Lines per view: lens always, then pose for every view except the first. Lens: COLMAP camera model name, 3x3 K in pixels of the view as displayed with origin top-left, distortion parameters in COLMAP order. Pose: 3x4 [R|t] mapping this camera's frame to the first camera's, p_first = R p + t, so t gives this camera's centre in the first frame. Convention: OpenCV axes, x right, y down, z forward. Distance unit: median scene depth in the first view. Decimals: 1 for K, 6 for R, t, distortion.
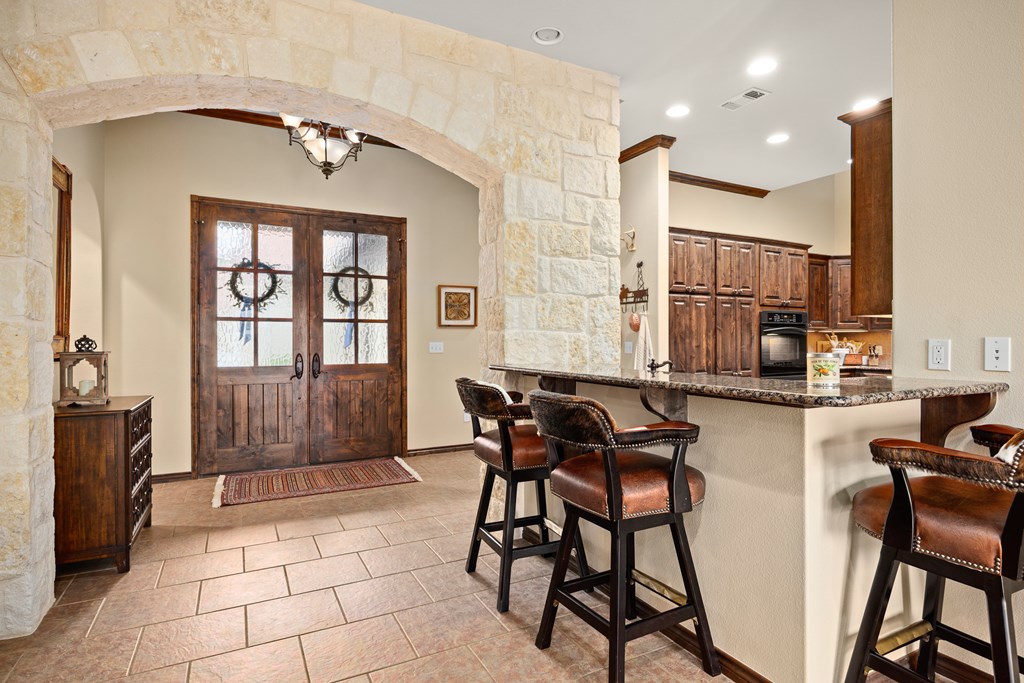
lens RADIAL K [[534.2, 0, 512.0], [0, 534.2, 341.5], [0, 0, 1]] dist [-0.004334, -0.000743]
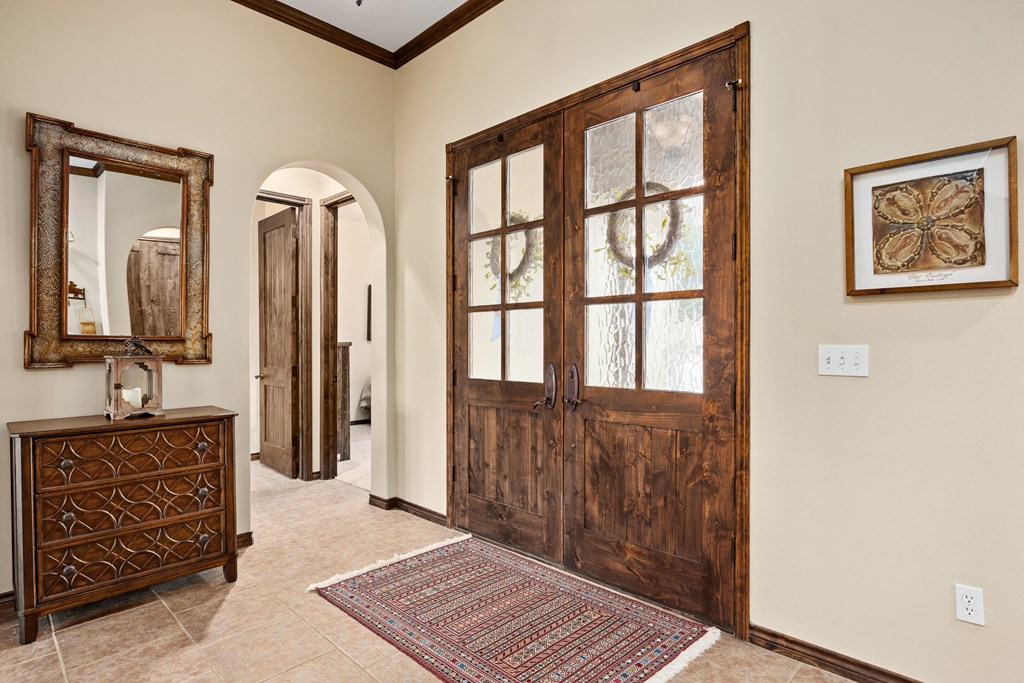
lens RADIAL K [[534.2, 0, 512.0], [0, 534.2, 341.5], [0, 0, 1]] dist [-0.004334, -0.000743]
pose [[0.316425, 0.002303, -0.948615, 0.124979], [0.003609, 0.999987, 0.003631, -0.002466], [0.948611, -0.004572, 0.316413, 0.789449]]
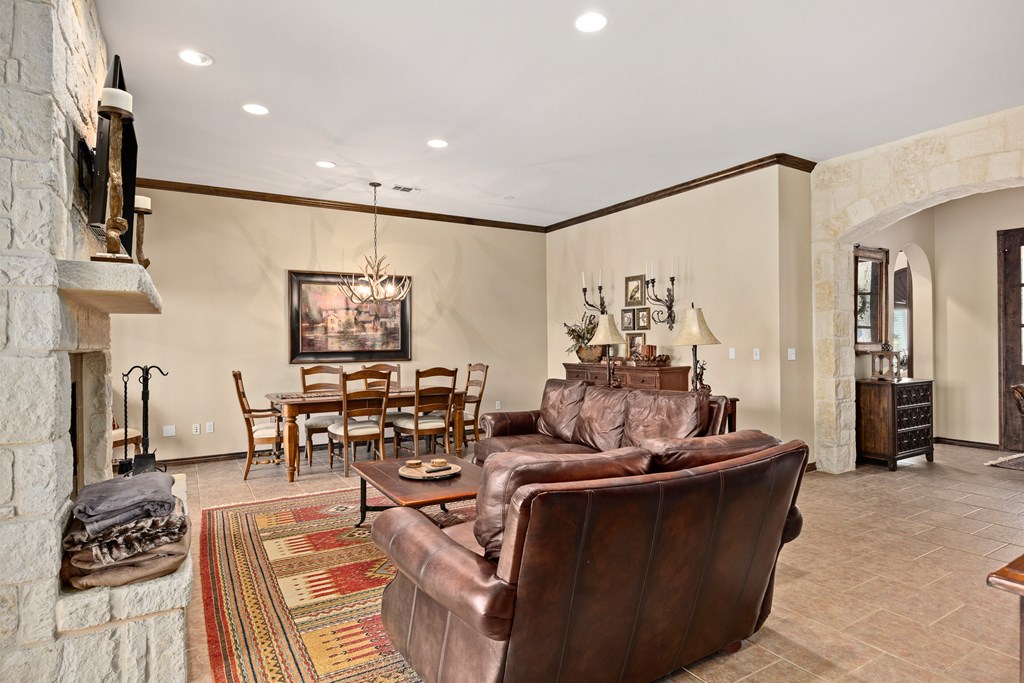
lens RADIAL K [[554.5, 0, 528.6], [0, 554.5, 337.0], [0, 0, 1]] dist [-0.000505, 0.000723]
pose [[0.076409, -0.005531, -0.997061, 0.605690], [0.006782, 0.999964, -0.005027, -0.016785], [0.997053, -0.006378, 0.076444, -0.221329]]
